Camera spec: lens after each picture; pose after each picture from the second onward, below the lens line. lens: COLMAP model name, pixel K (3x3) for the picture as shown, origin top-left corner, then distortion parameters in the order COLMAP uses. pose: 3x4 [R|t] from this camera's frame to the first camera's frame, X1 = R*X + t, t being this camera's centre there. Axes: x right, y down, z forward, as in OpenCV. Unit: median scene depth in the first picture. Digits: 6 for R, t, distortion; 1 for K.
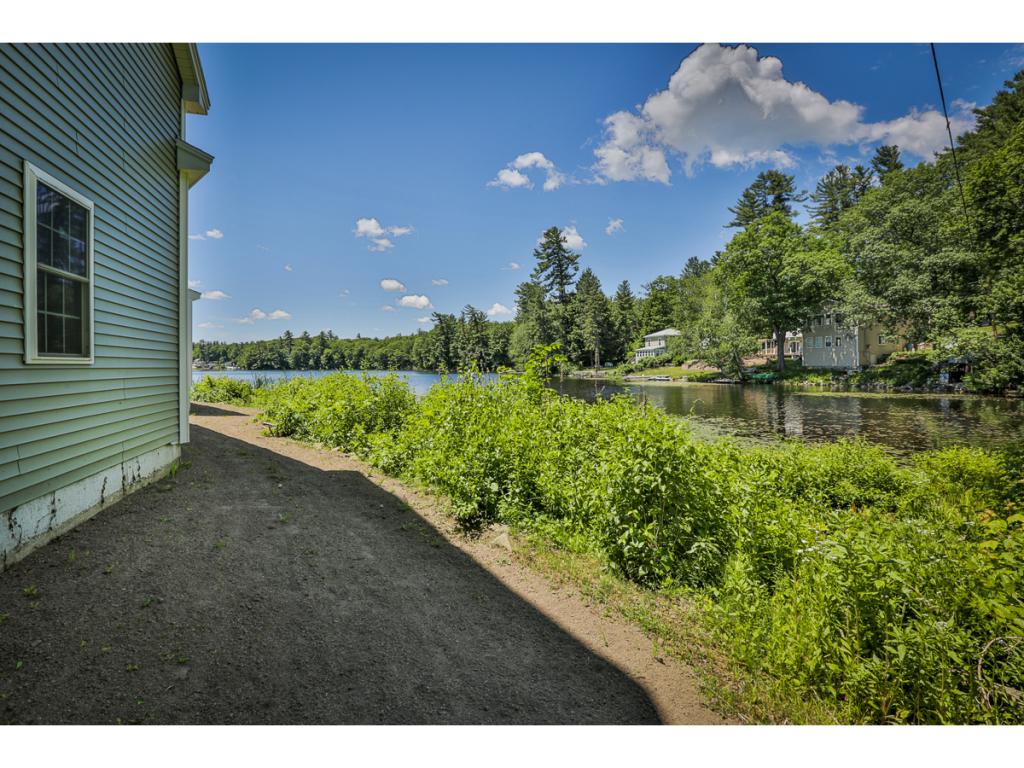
lens RADIAL K [[478.7, 0, 514.1], [0, 478.7, 379.5], [0, 0, 1]] dist [-0.049647, 0.019529]
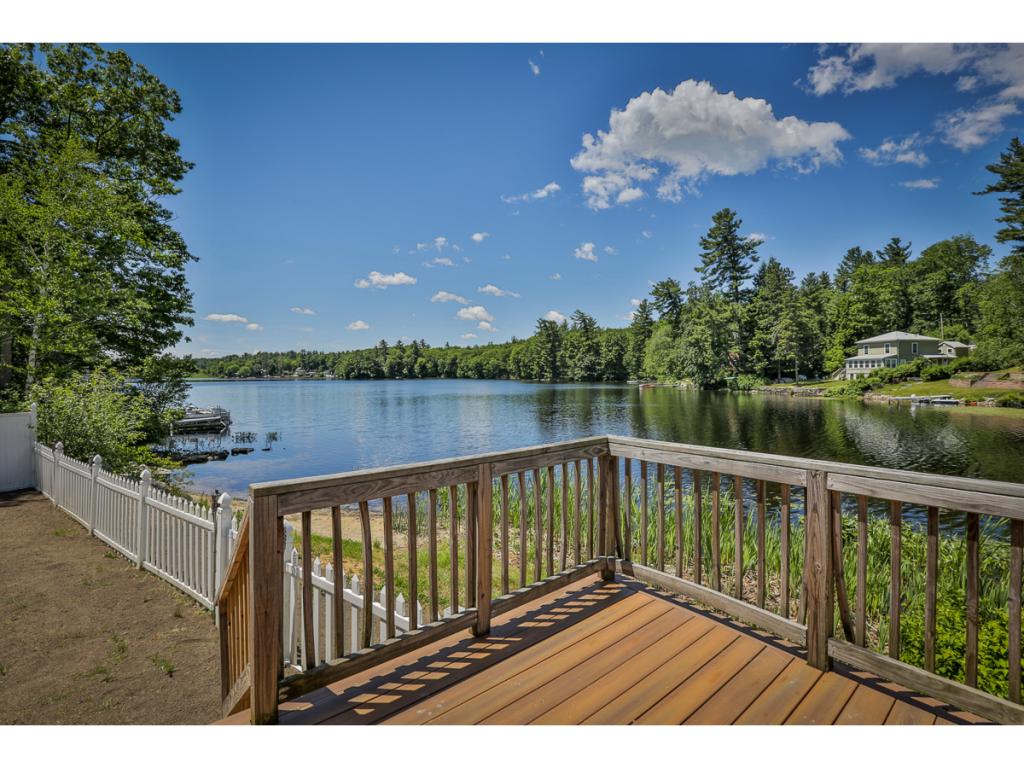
lens RADIAL K [[468.9, 0, 510.4], [0, 468.9, 372.9], [0, 0, 1]] dist [-0.047446, 0.022916]
pose [[0.987813, -0.000254, -0.155643, -0.082770], [-0.004219, 0.999587, -0.028409, -0.008067], [0.155586, 0.028720, 0.987405, 0.087476]]
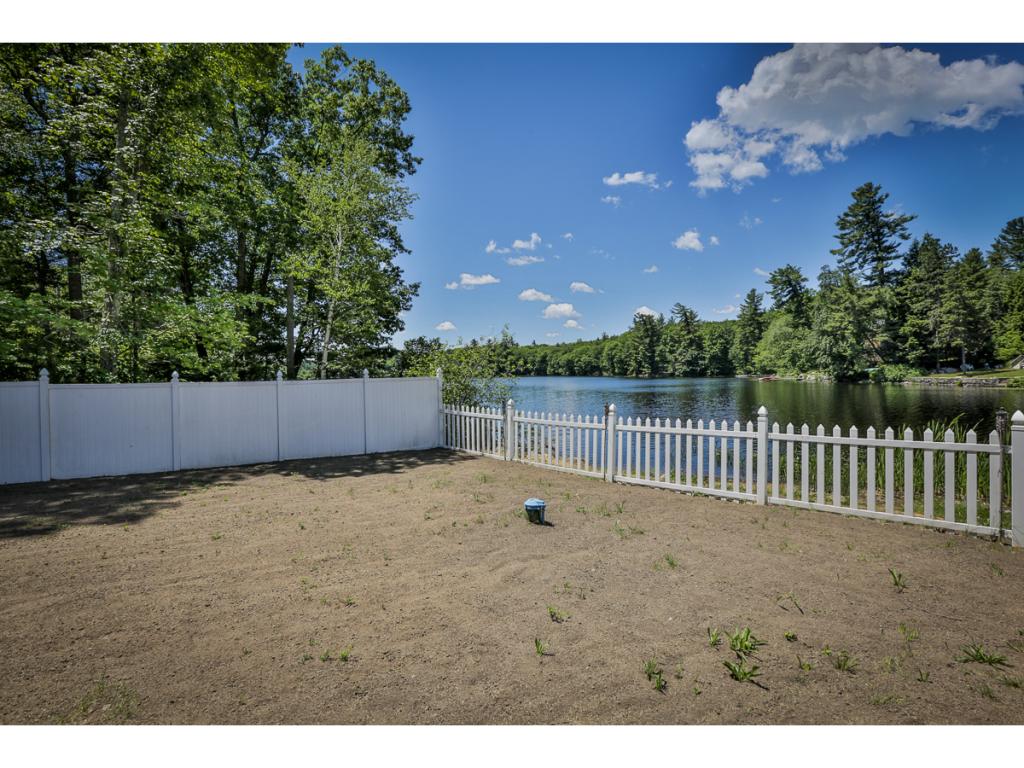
lens RADIAL K [[467.5, 0, 521.2], [0, 467.5, 370.7], [0, 0, 1]] dist [-0.002639, -0.000170]
pose [[0.954488, -0.011424, -0.298031, -0.115328], [0.002650, 0.999552, -0.029829, -0.003996], [0.298238, 0.027681, 0.954090, 0.078854]]
